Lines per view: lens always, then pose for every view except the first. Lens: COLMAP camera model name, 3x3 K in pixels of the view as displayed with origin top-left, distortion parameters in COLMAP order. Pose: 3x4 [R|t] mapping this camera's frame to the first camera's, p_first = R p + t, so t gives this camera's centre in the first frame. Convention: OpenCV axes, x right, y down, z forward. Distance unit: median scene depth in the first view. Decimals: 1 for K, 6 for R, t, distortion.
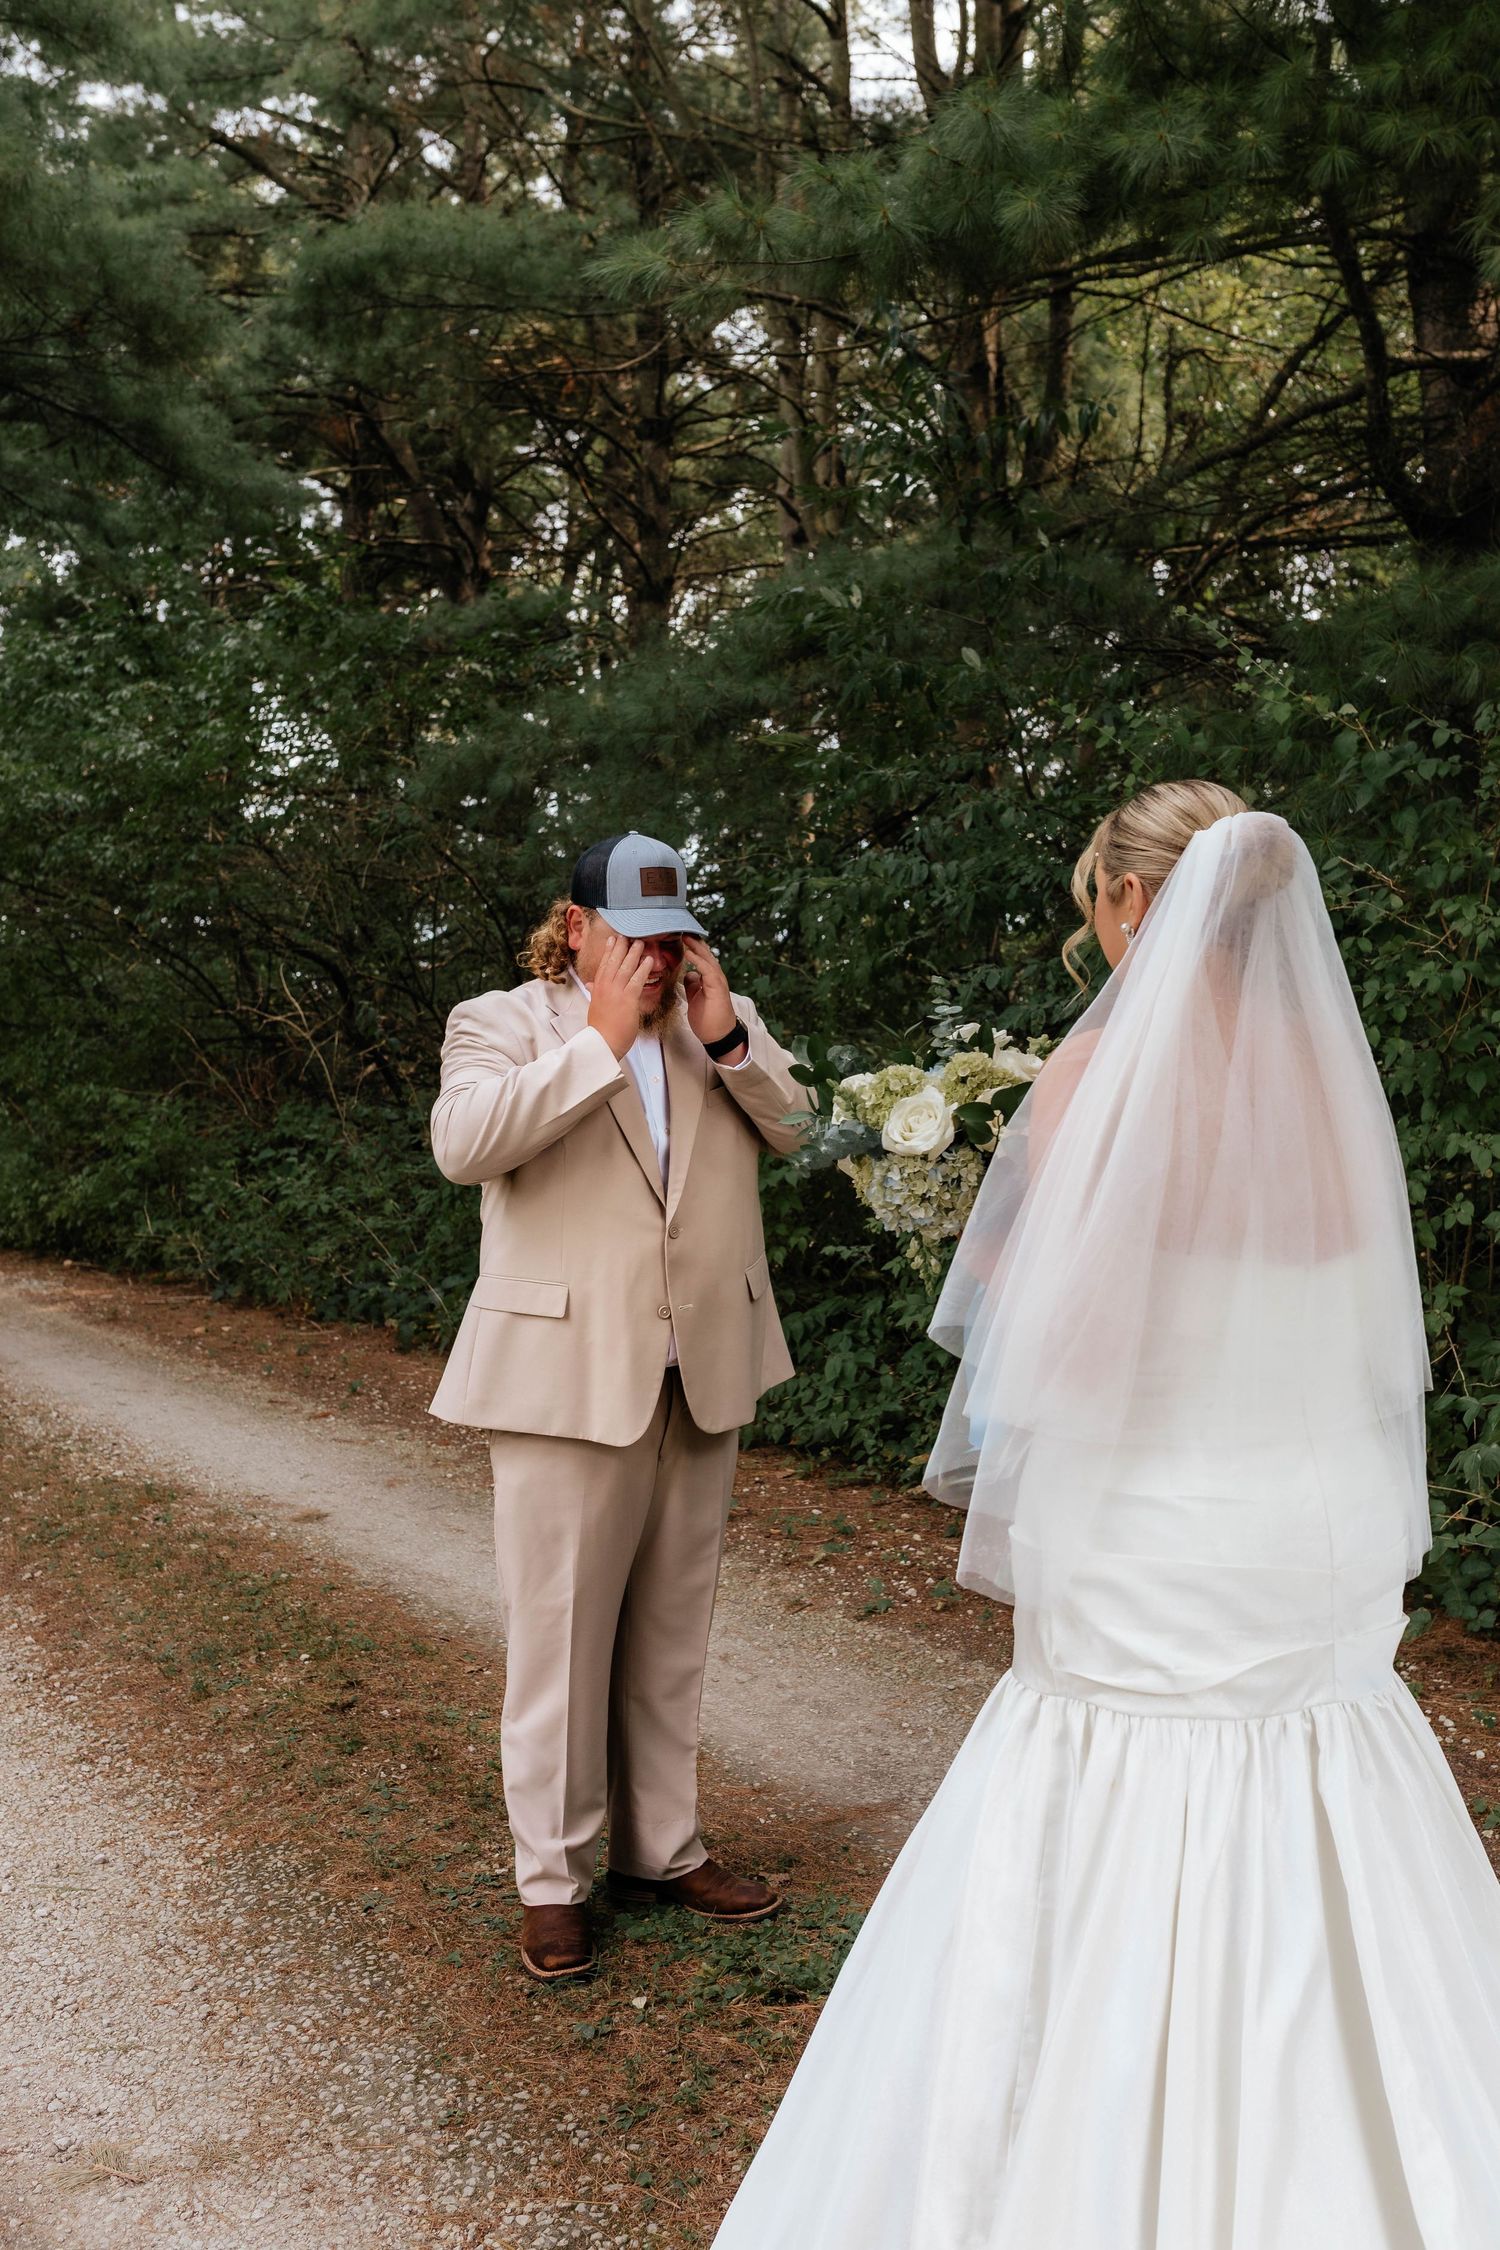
lens RADIAL K [[2259.9, 0, 749.9], [0, 2259.9, 1087.8], [0, 0, 1]] dist [0.016320, 0.025158]
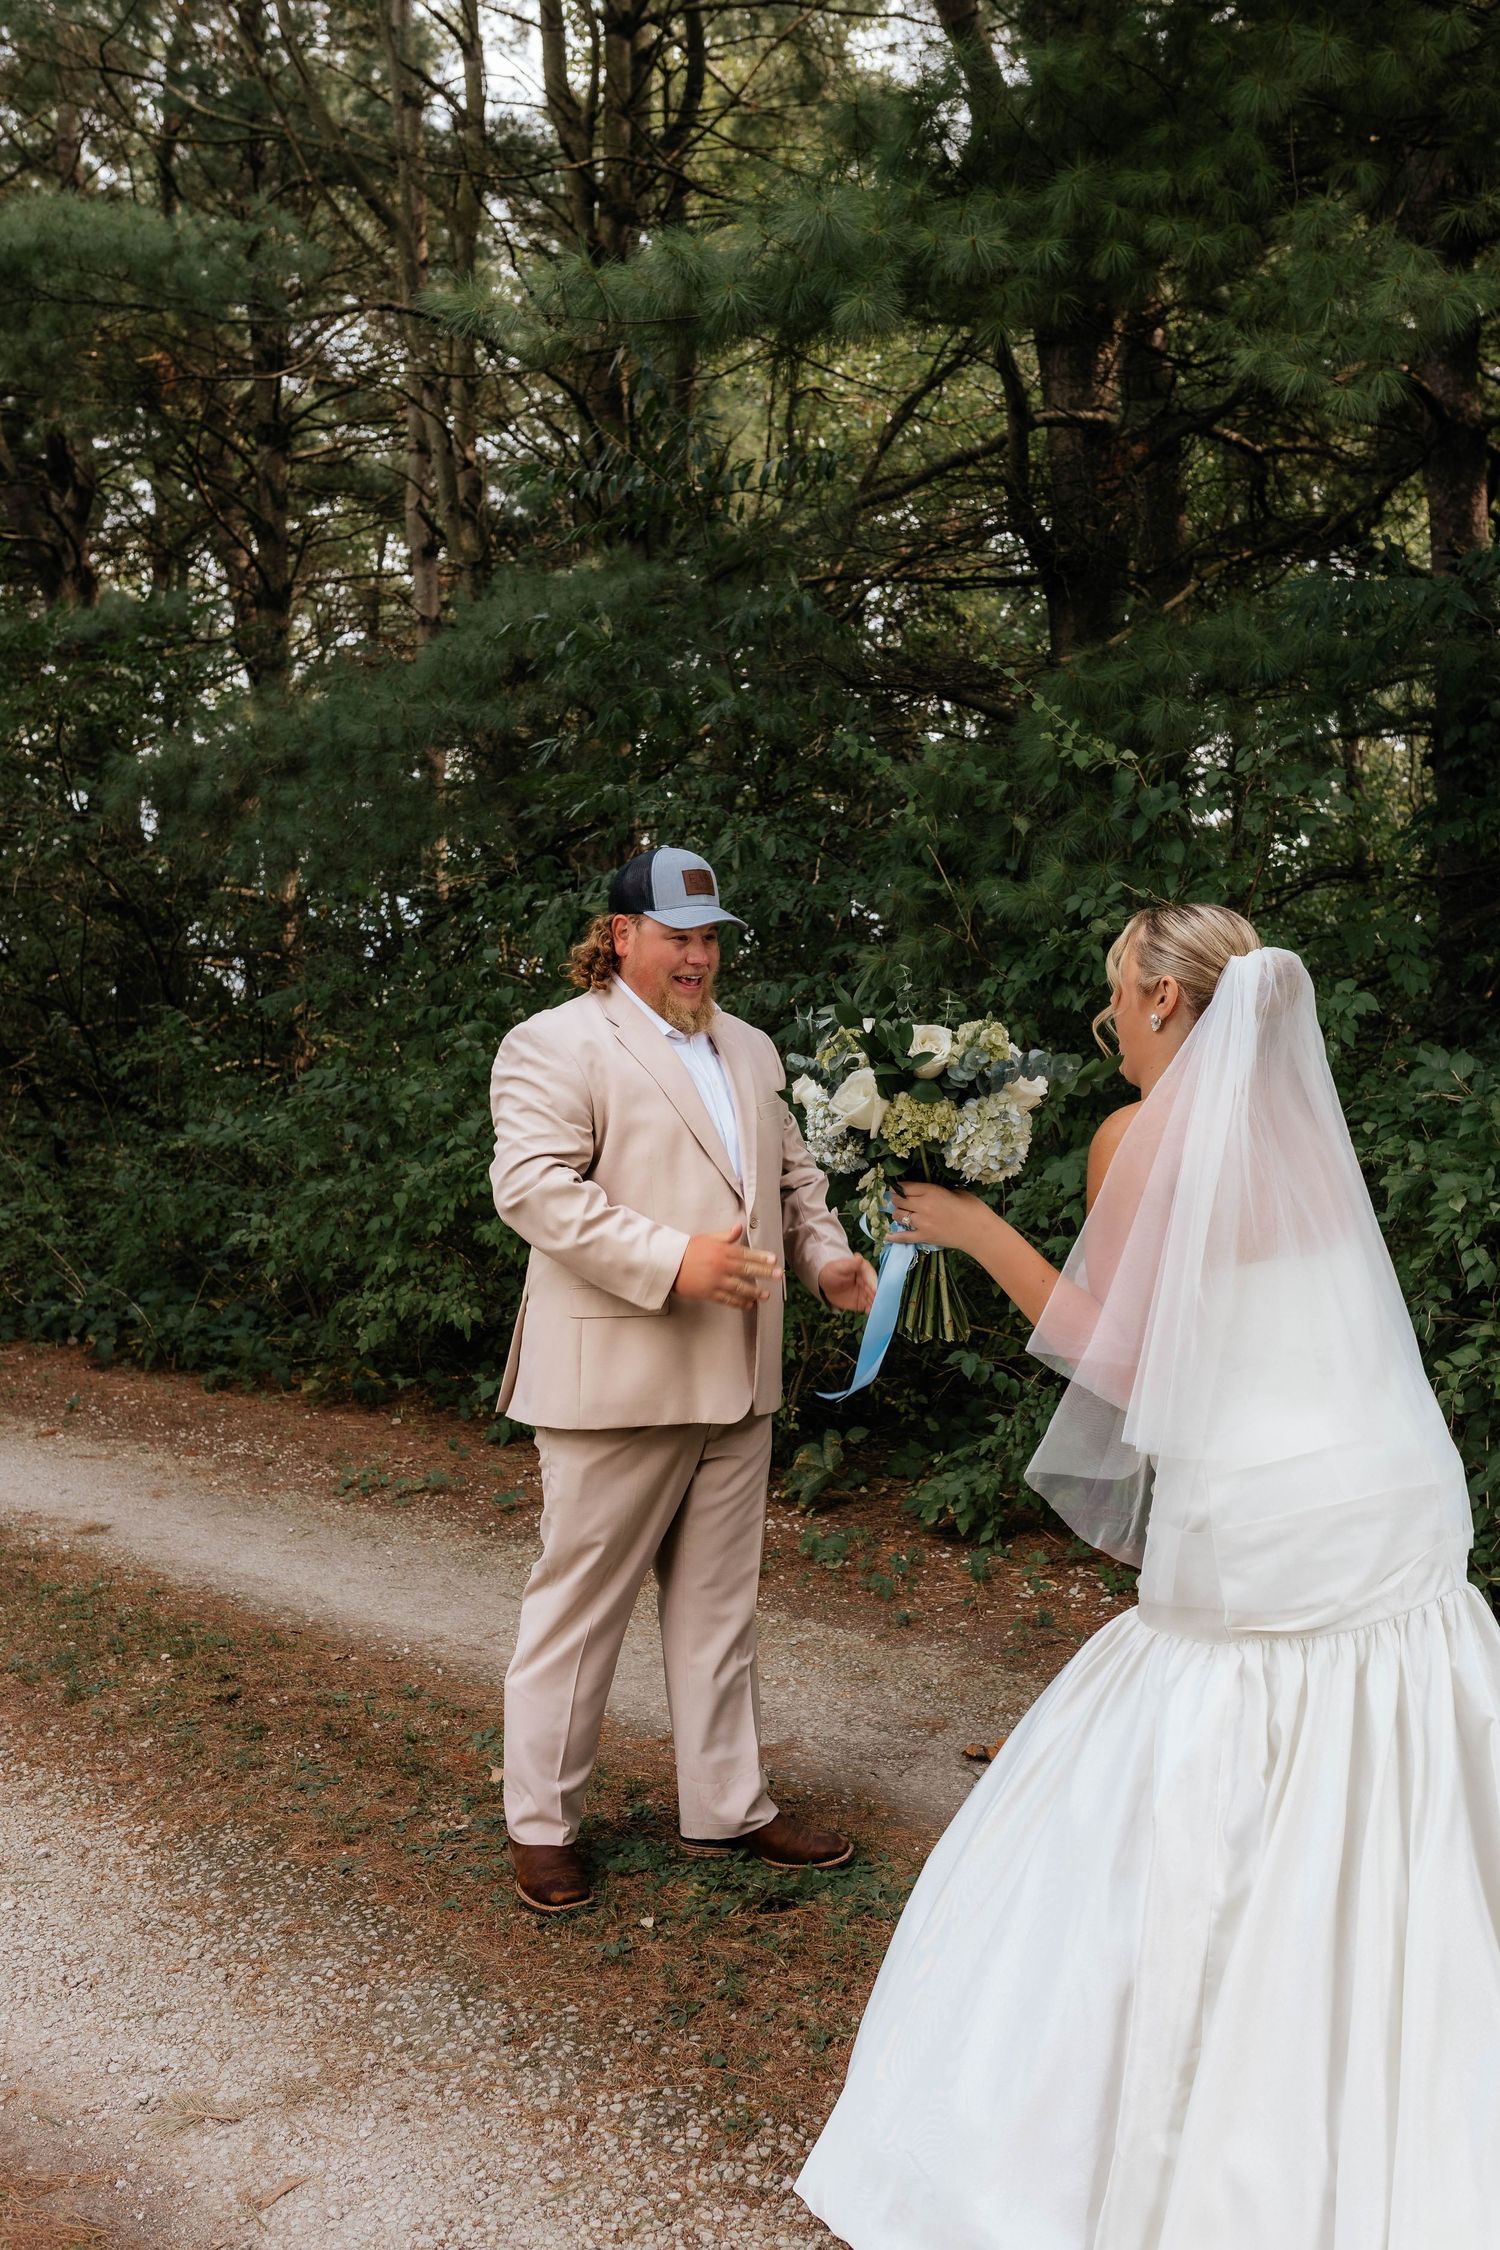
lens RADIAL K [[2296.4, 0, 750.0], [0, 2296.4, 1125.0], [0, 0, 1]] dist [-0.028032, 0.133271]
pose [[0.973608, -0.014378, 0.227773, -0.236273], [0.012035, 0.999859, 0.011672, 0.005073], [-0.227909, -0.008622, 0.973644, -0.083891]]
